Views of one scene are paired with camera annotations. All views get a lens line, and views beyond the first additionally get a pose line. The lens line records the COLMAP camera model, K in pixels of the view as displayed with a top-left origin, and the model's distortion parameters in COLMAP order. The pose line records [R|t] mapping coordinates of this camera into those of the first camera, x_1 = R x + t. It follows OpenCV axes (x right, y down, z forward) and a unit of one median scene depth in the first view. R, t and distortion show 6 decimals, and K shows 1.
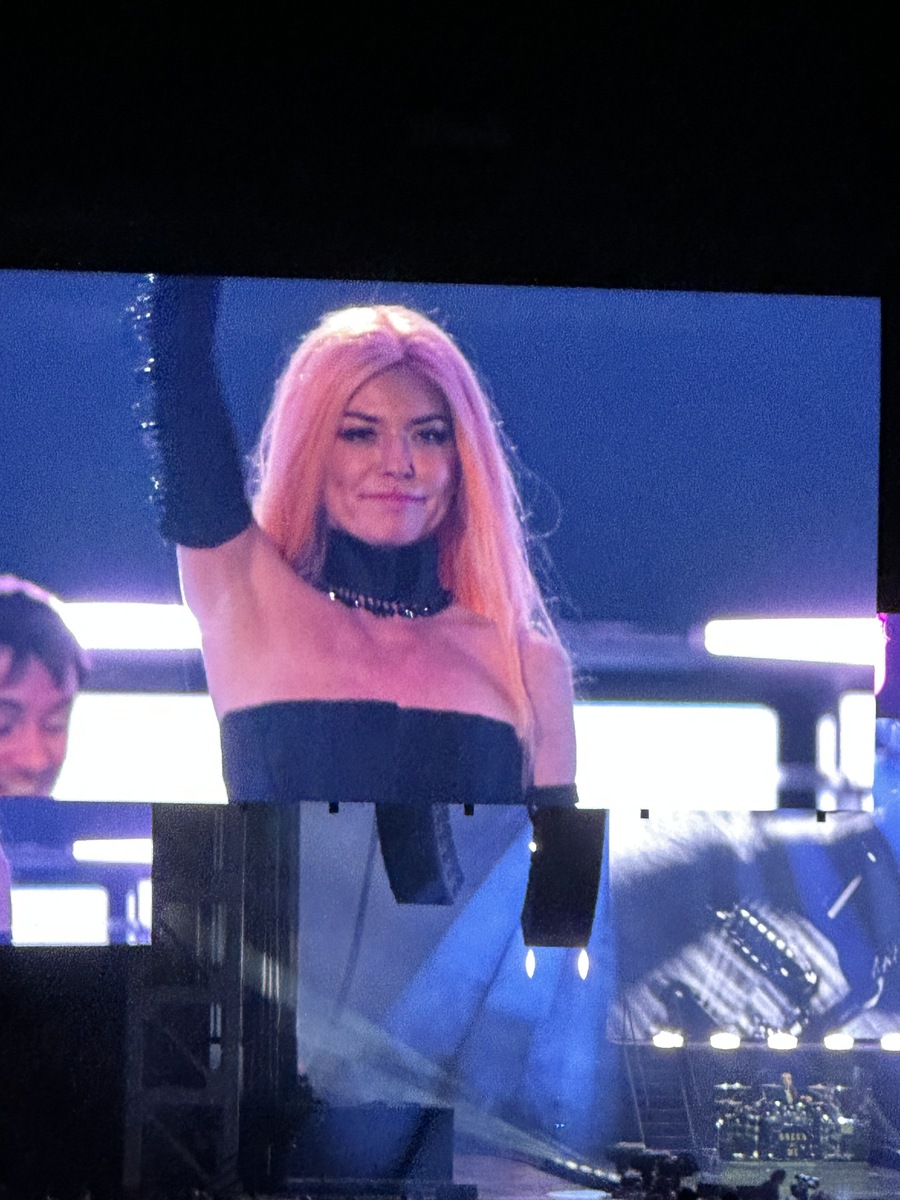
lens RADIAL K [[6892.9, 0, 450.0], [0, 6892.9, 600.0], [0, 0, 1]] dist [-2.695951, -15.307488]
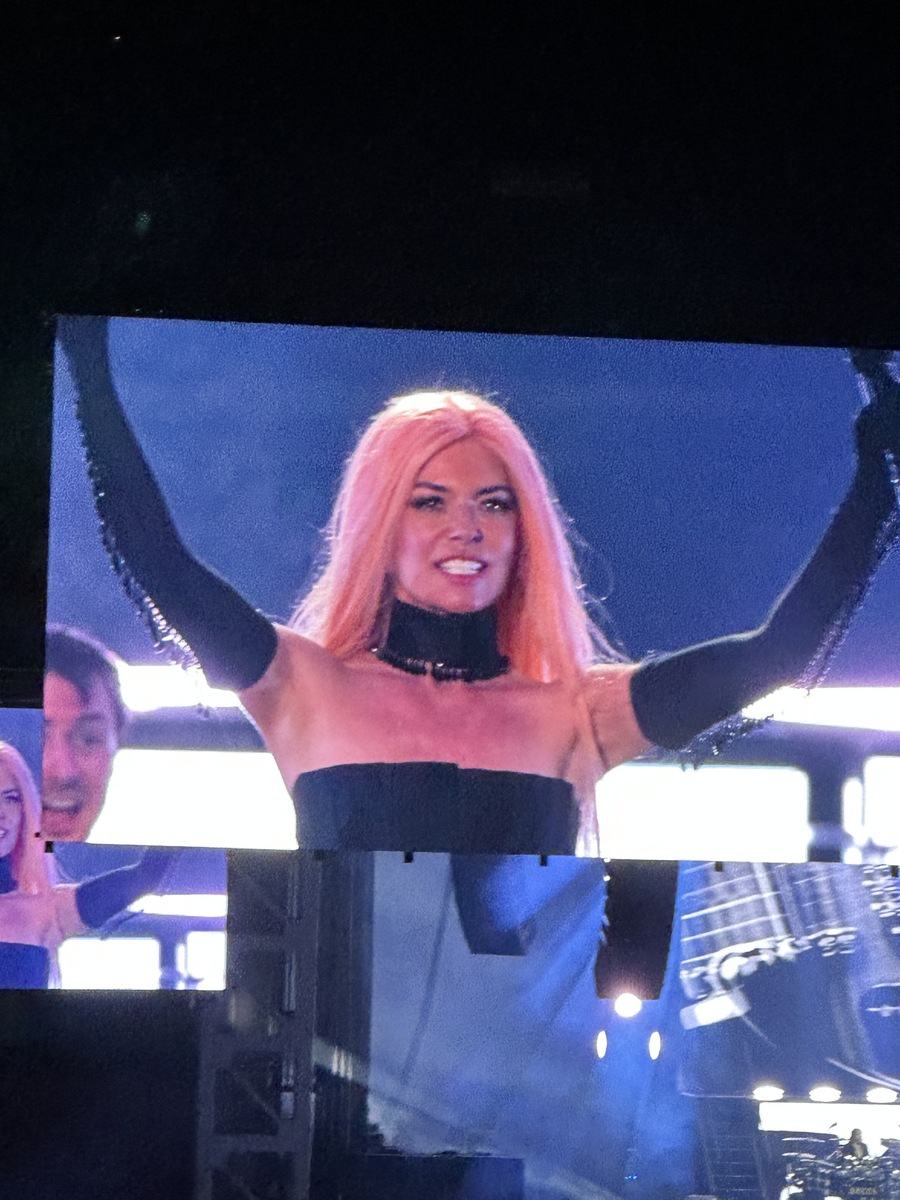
lens RADIAL K [[7799.5, 0, 450.0], [0, 7799.5, 600.0], [0, 0, 1]] dist [0.484416, -191.651601]
pose [[0.999864, 0.006174, -0.015292, 0.008667], [-0.006209, 0.999978, -0.002207, -0.006820], [0.015278, 0.002302, 0.999881, -0.198699]]
